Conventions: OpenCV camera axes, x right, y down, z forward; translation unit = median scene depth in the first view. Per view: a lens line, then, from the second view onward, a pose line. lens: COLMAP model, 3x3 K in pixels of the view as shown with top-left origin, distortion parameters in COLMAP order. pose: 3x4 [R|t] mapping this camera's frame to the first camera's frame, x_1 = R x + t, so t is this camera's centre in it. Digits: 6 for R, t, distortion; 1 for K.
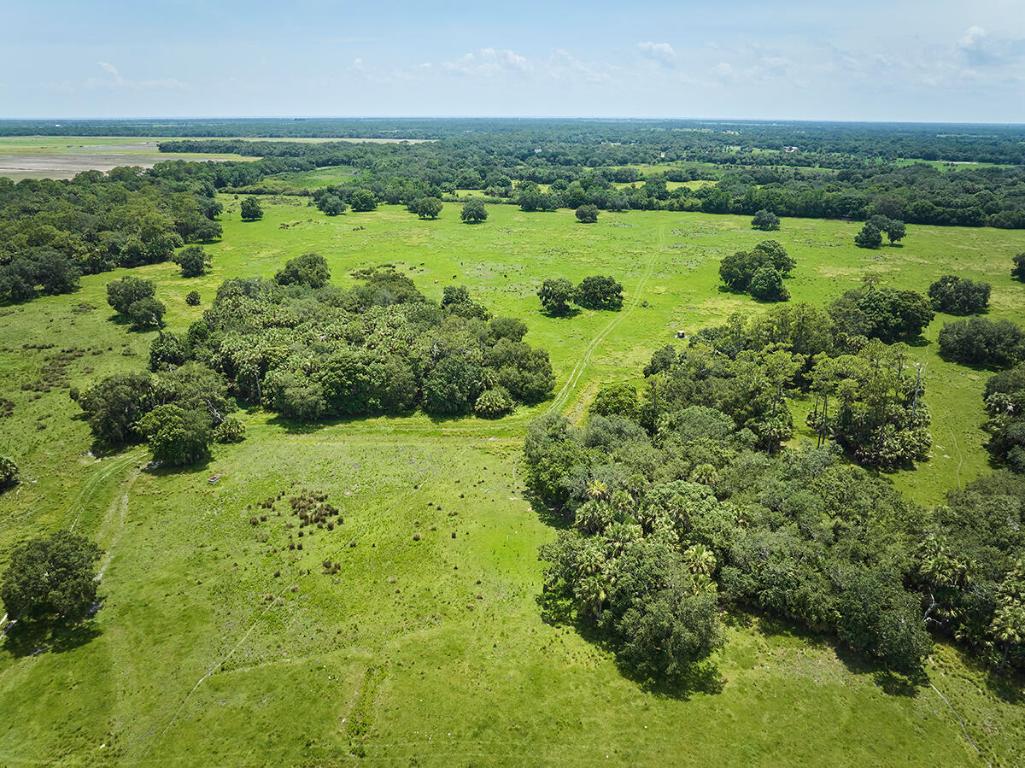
lens RADIAL K [[724.4, 0, 512.5], [0, 724.4, 384.0], [0, 0, 1]] dist [-0.042392, 0.004168]
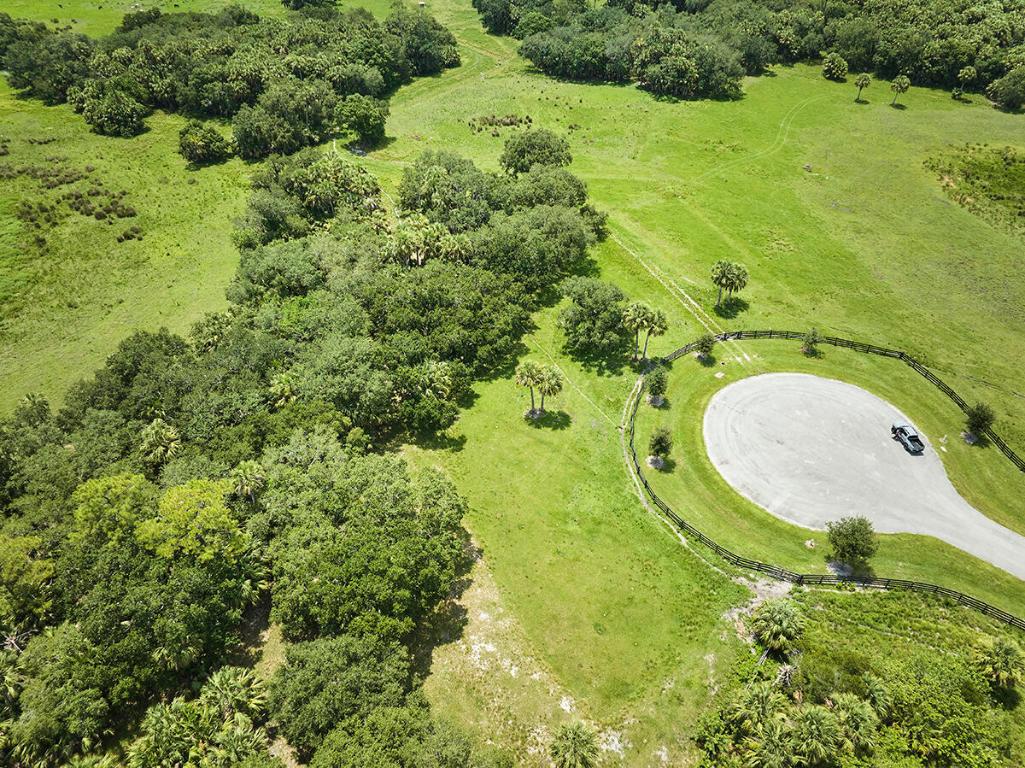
lens RADIAL K [[712.7, 0, 512.5], [0, 712.7, 384.0], [0, 0, 1]] dist [-0.053836, 0.033891]
pose [[0.580822, -0.522324, 0.624359, -0.312386], [0.286119, 0.849050, 0.444128, -0.001813], [-0.762091, -0.079318, 0.642594, 0.000926]]
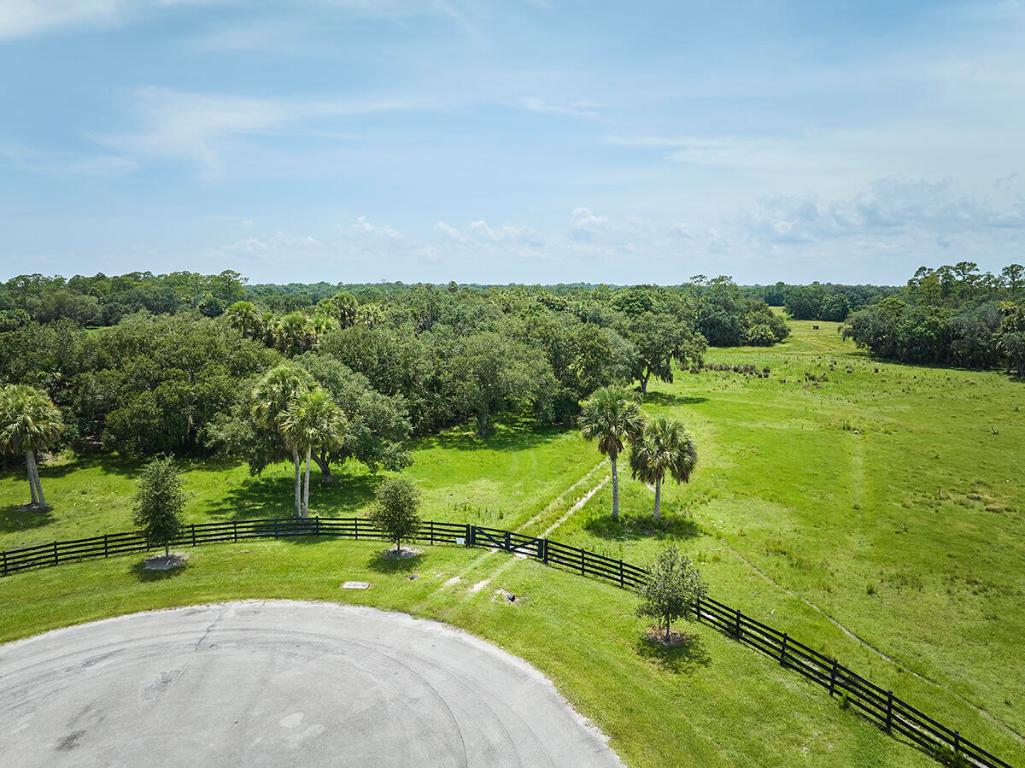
lens RADIAL K [[724.4, 0, 512.5], [0, 724.4, 384.0], [0, 0, 1]] dist [-0.042392, 0.004168]
pose [[0.982348, -0.030974, 0.184483, -0.168948], [0.071097, 0.974012, -0.215048, 0.086602], [-0.173027, 0.224368, 0.959021, 0.008249]]
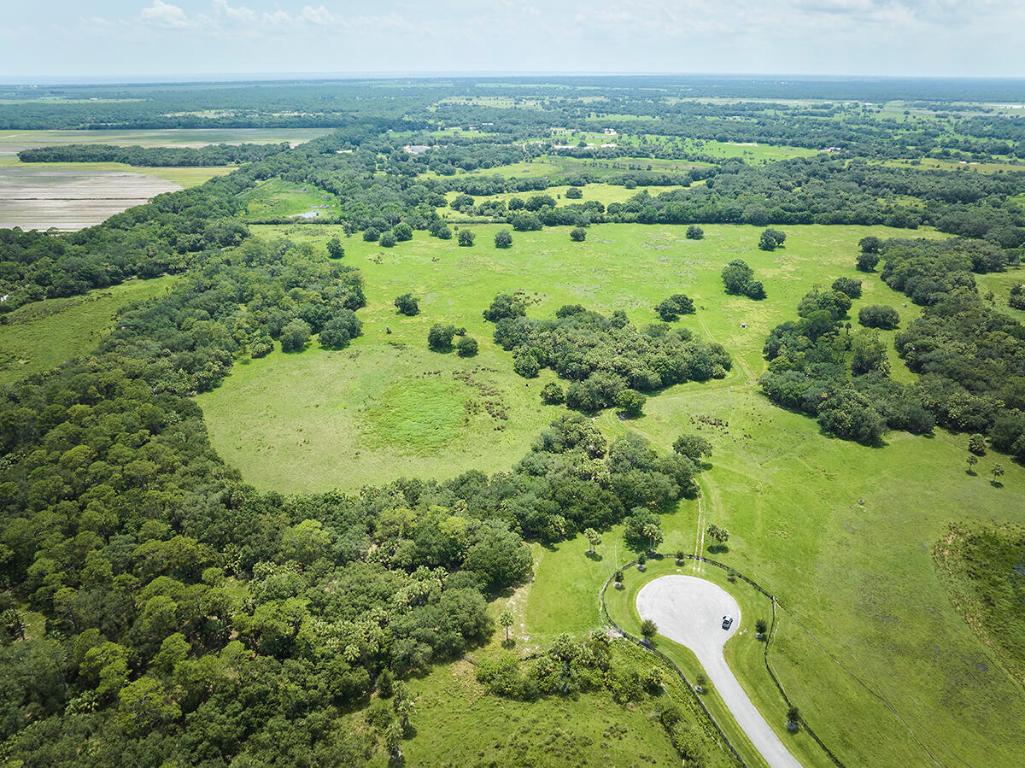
lens RADIAL K [[724.4, 0, 512.5], [0, 724.4, 384.0], [0, 0, 1]] dist [-0.042392, 0.004168]
pose [[0.952259, -0.127904, 0.277205, -0.350260], [0.111556, 0.990997, 0.074034, -0.048137], [-0.284179, -0.039575, 0.957954, -0.265090]]
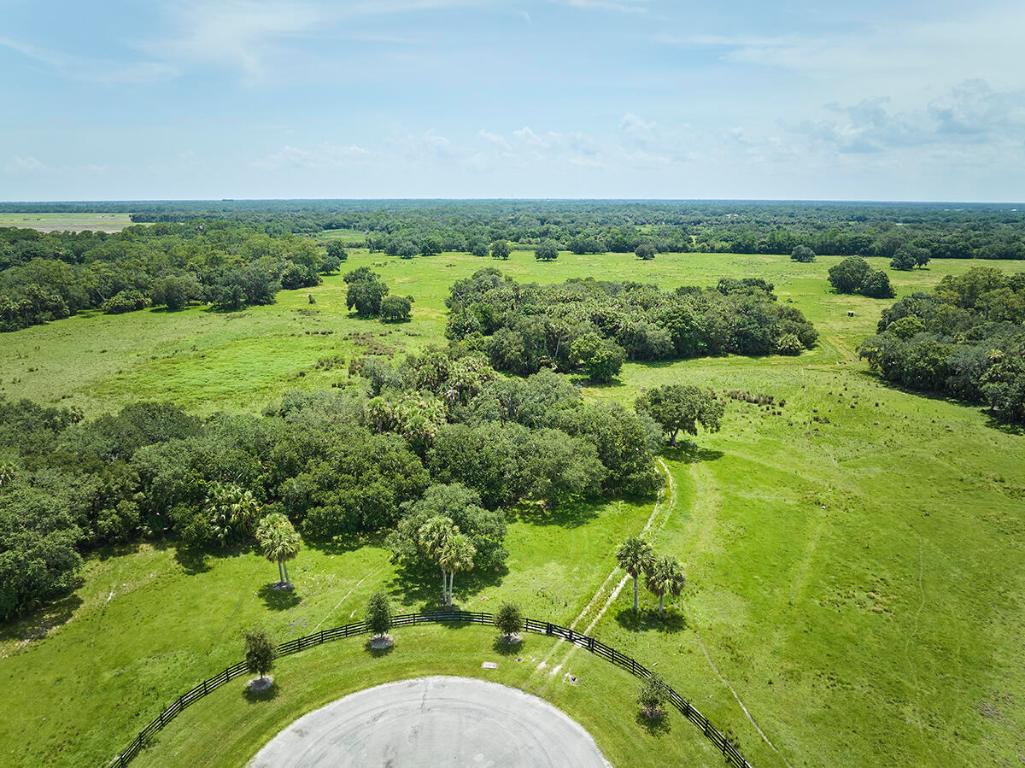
lens RADIAL K [[724.4, 0, 512.5], [0, 724.4, 384.0], [0, 0, 1]] dist [-0.042392, 0.004168]
pose [[0.993194, -0.032923, 0.111725, -0.179264], [0.044481, 0.993729, -0.102592, 0.055731], [-0.107647, 0.106863, 0.988429, -0.046551]]
